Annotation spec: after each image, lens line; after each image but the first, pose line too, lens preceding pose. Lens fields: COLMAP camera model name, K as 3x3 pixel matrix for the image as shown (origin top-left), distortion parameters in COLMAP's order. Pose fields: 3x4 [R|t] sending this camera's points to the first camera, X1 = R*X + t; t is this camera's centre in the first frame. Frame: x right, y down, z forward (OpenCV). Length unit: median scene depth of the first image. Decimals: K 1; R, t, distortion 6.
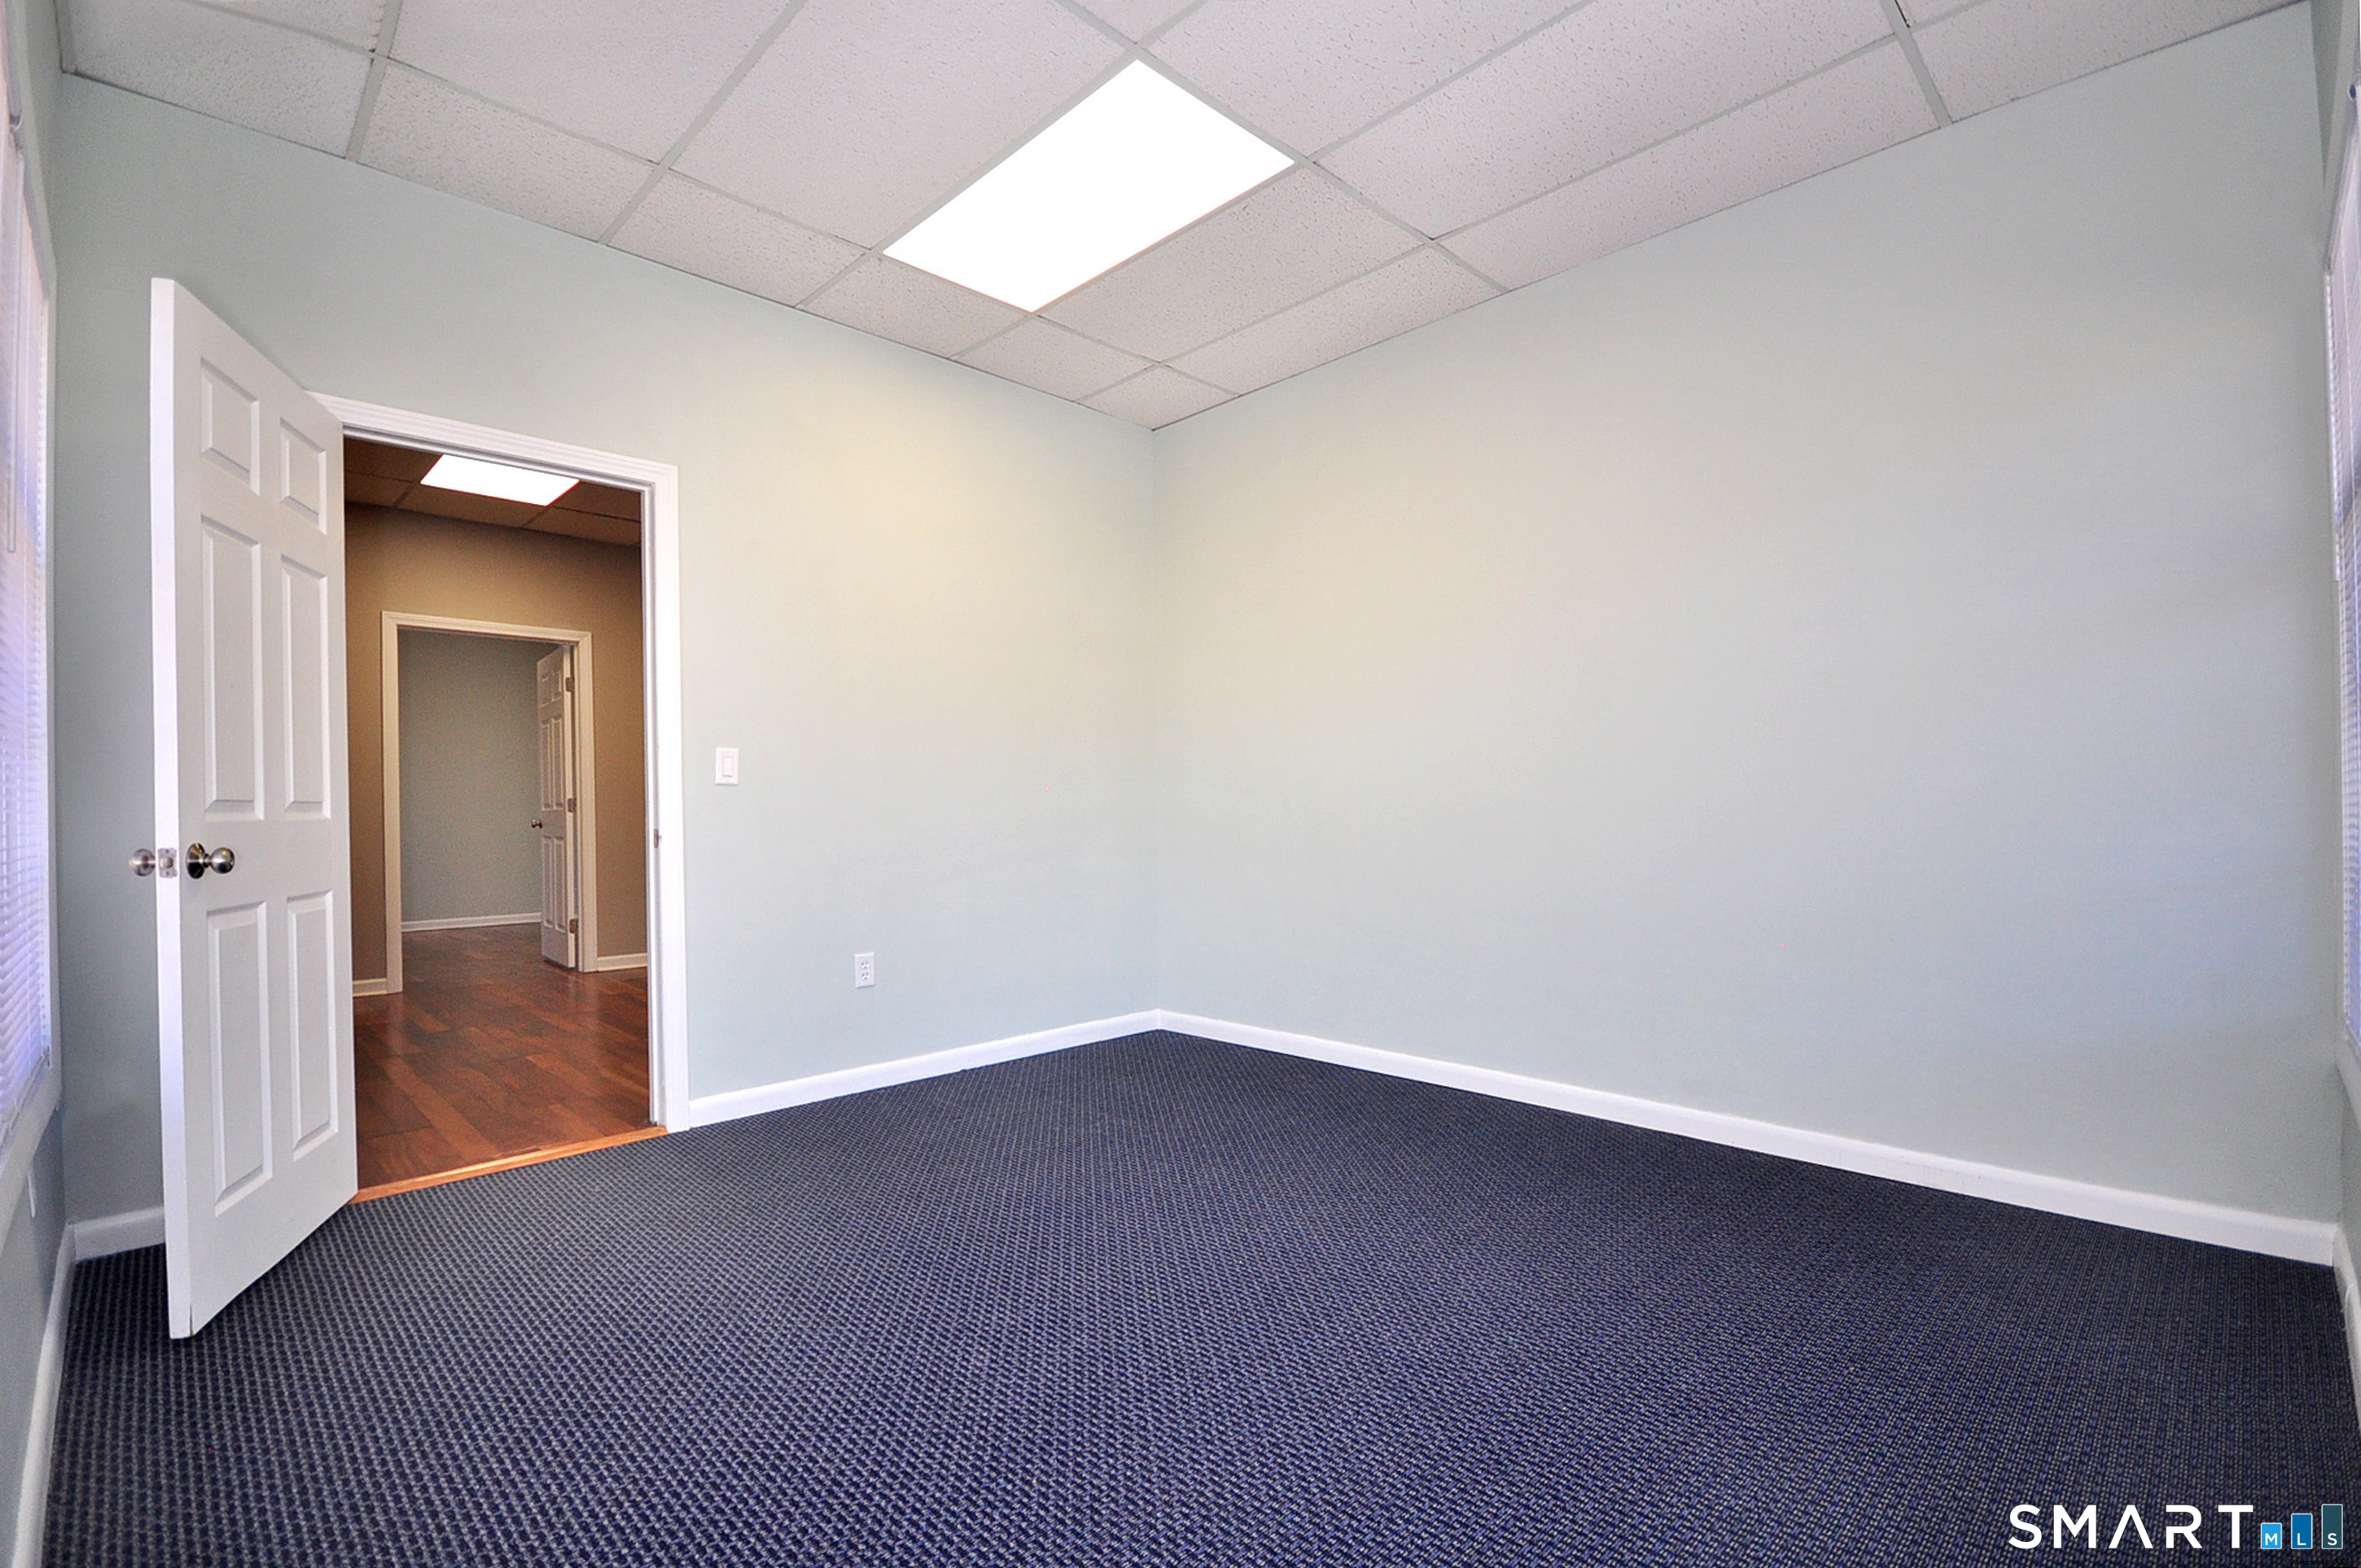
lens RADIAL K [[1047.8, 0, 1174.0], [0, 1047.8, 810.0], [0, 0, 1]] dist [-0.000091, -0.000014]
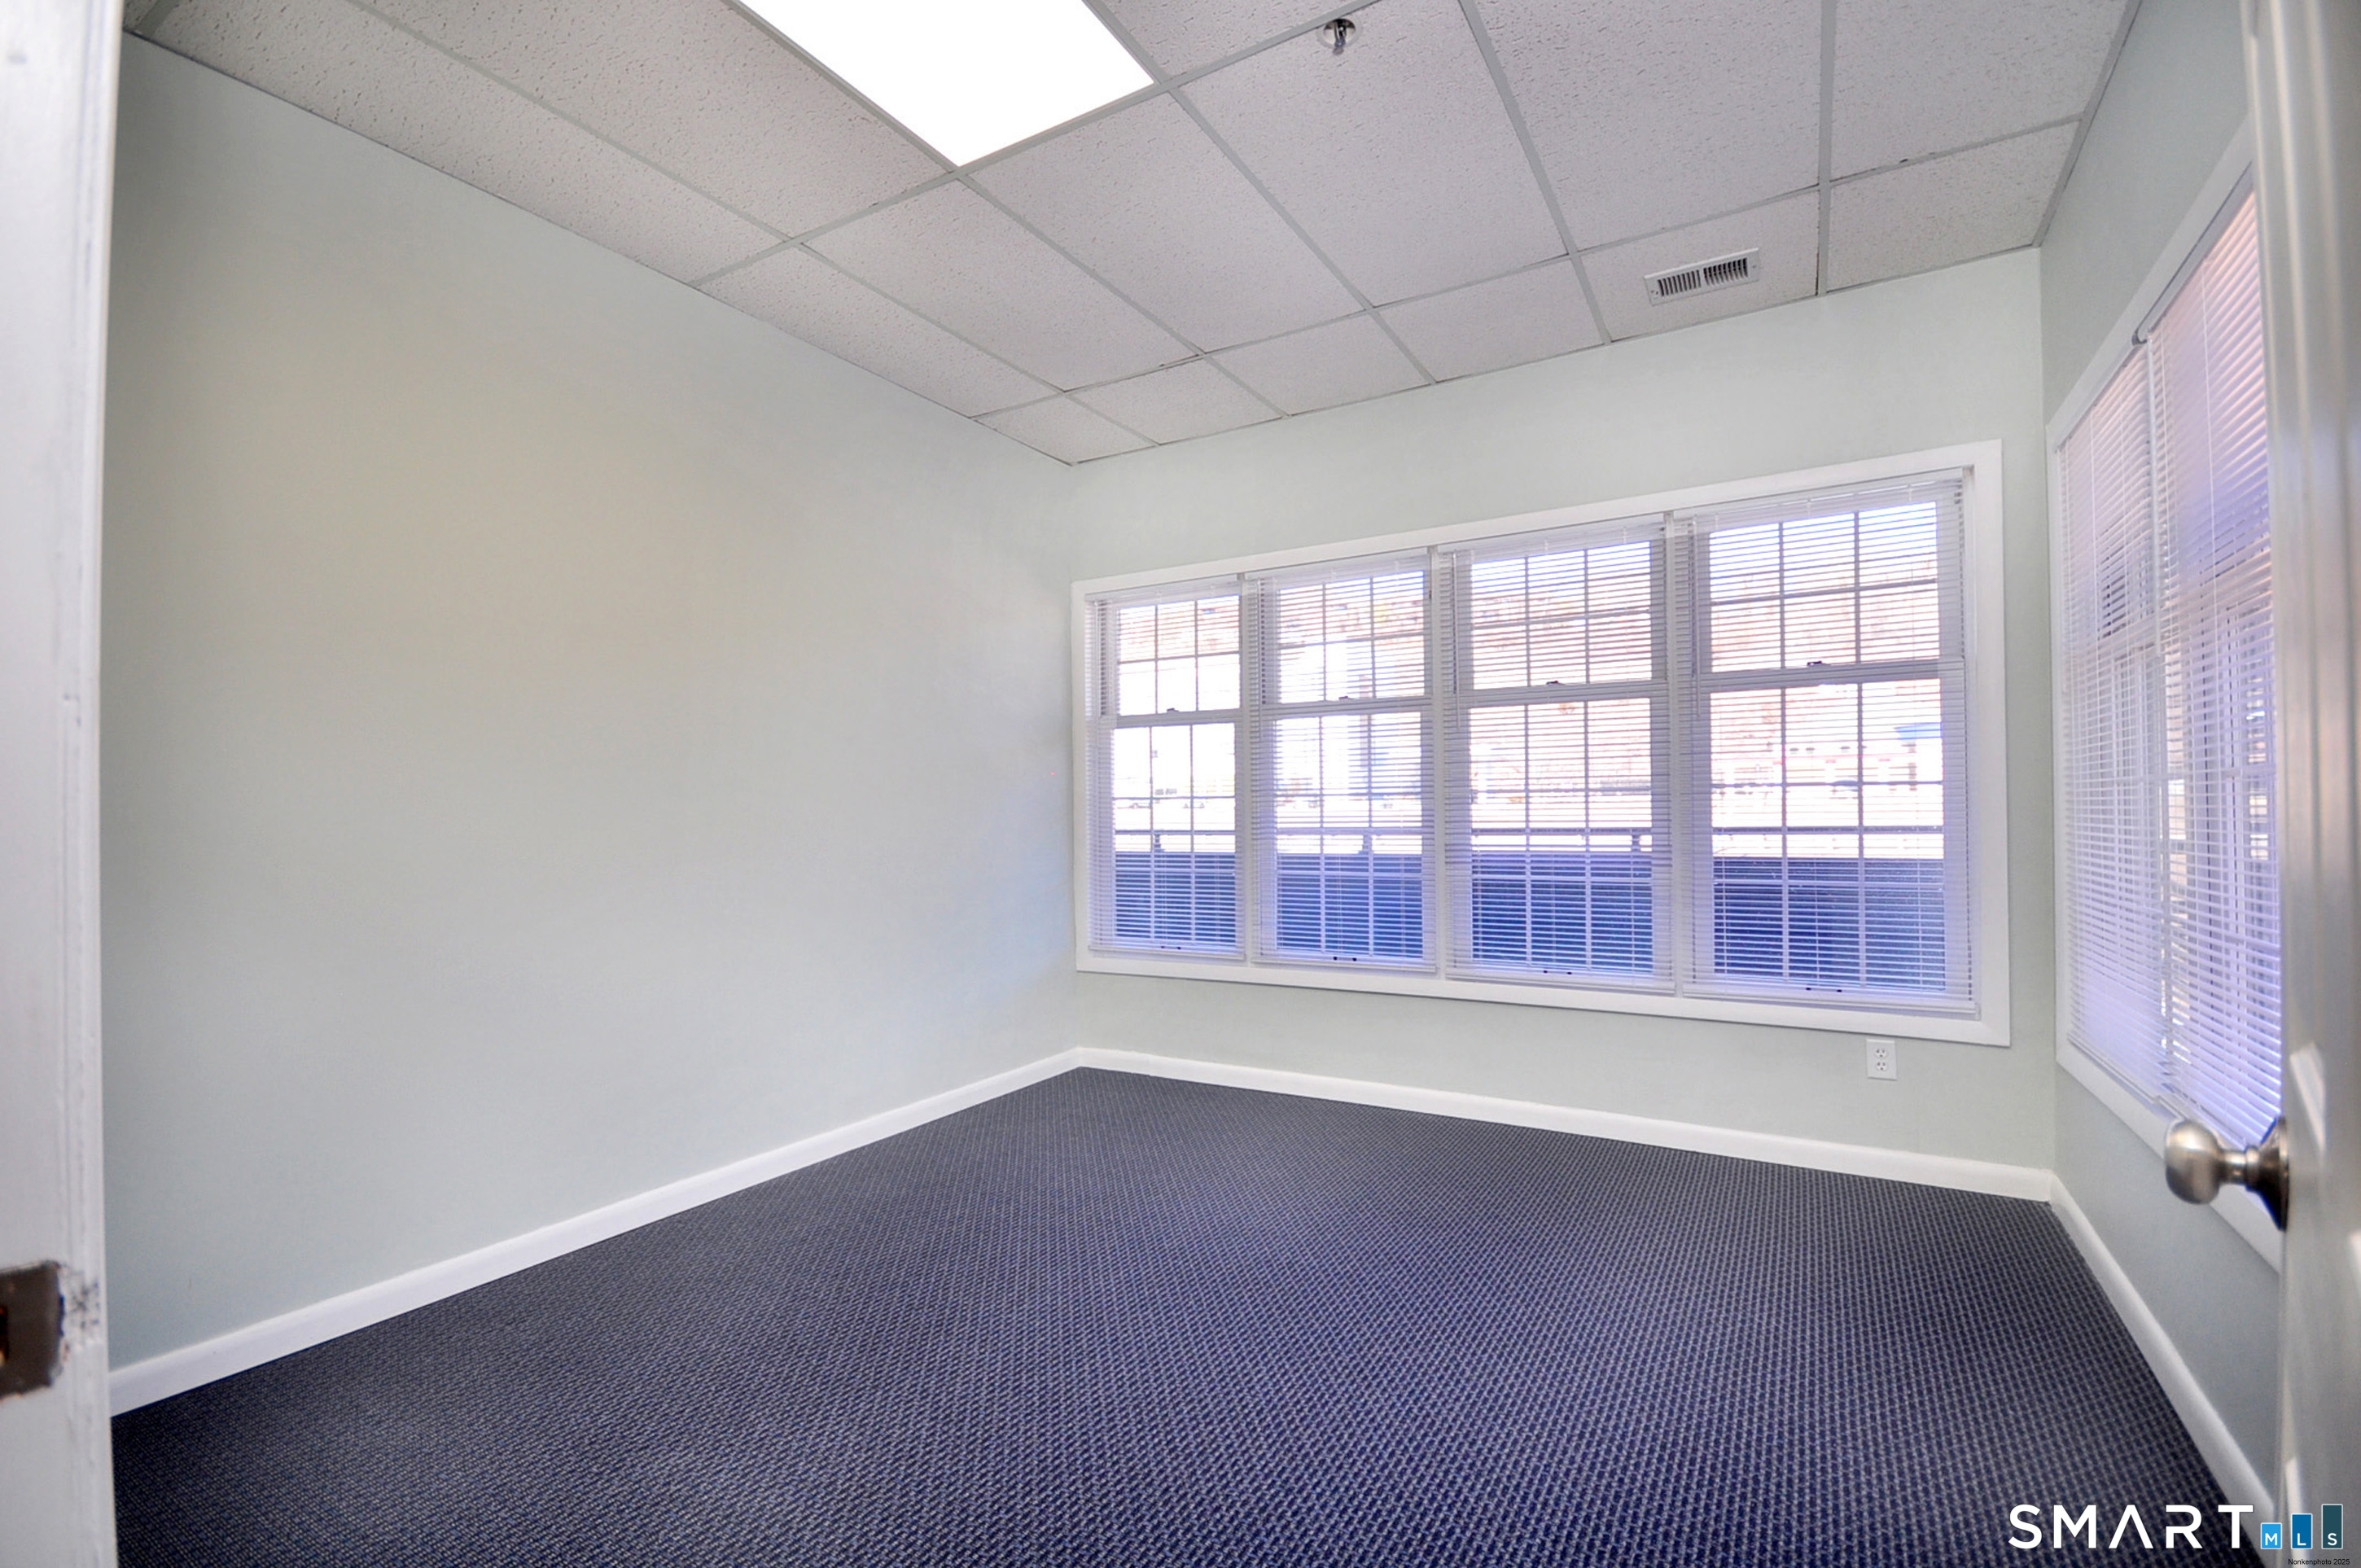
lens RADIAL K [[1047.8, 0, 1174.0], [0, 1047.8, 810.0], [0, 0, 1]] dist [-0.000091, -0.000014]
pose [[-0.251993, 0.014697, 0.967618, -1.388513], [0.016954, 0.999798, -0.010770, -0.084655], [-0.967581, 0.013691, -0.252191, 1.828755]]
